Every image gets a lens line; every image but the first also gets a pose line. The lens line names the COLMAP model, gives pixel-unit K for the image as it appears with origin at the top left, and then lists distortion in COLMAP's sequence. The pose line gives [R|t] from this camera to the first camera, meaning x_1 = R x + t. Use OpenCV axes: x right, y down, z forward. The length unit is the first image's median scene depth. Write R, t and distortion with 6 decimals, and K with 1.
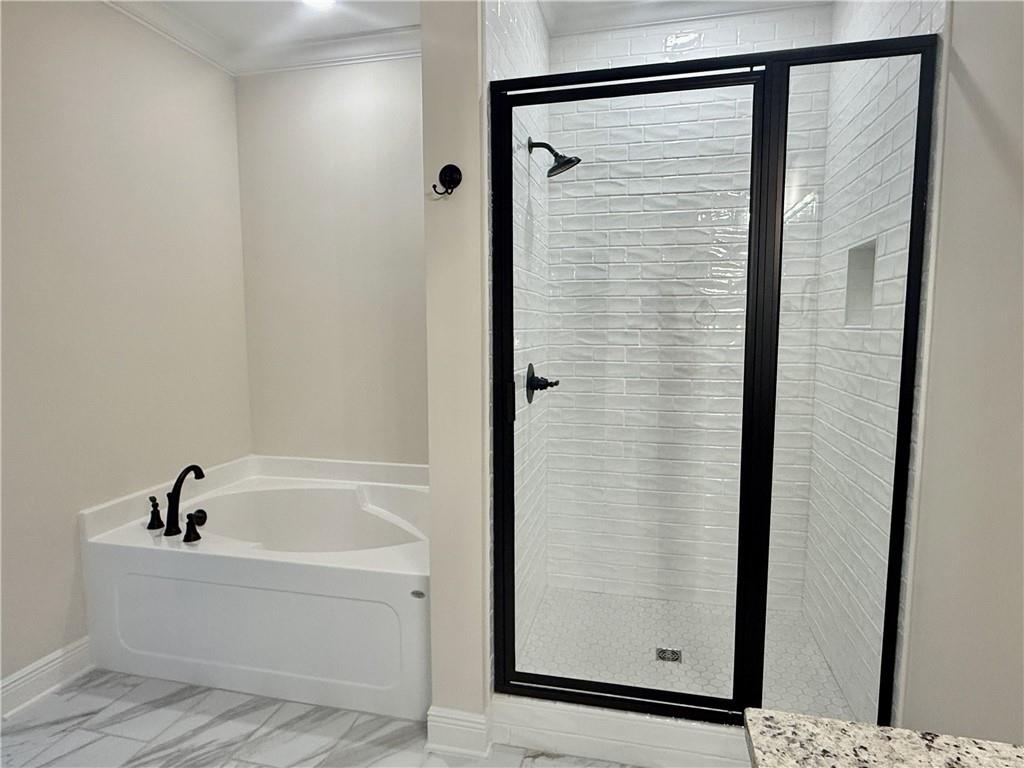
lens RADIAL K [[600.7, 0, 509.8], [0, 600.7, 382.7], [0, 0, 1]] dist [-0.001677, 0.001860]
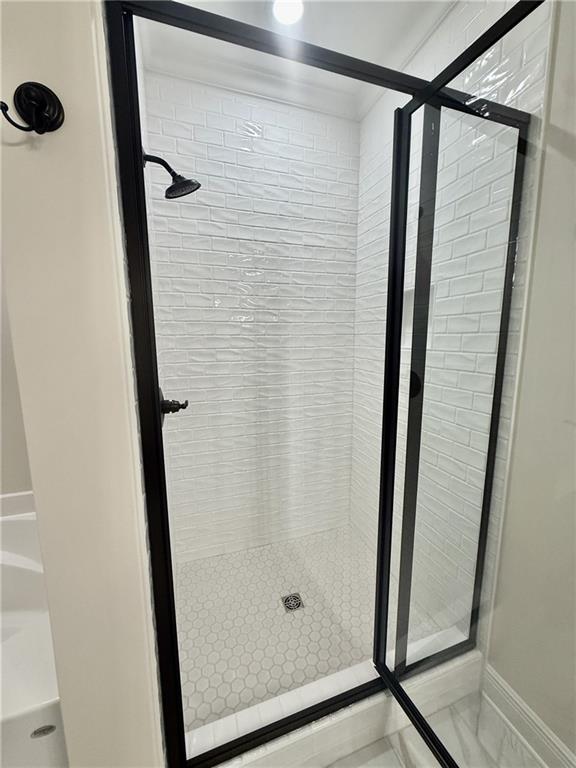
lens RADIAL K [[305.9, 0, 289.2], [0, 305.9, 379.9], [0, 0, 1]] dist [-0.000452, -0.000354]
pose [[0.842001, -0.079970, 0.533516, -0.051644], [0.056909, 0.996601, 0.059570, -0.060131], [-0.536466, -0.019796, 0.843690, 0.431988]]
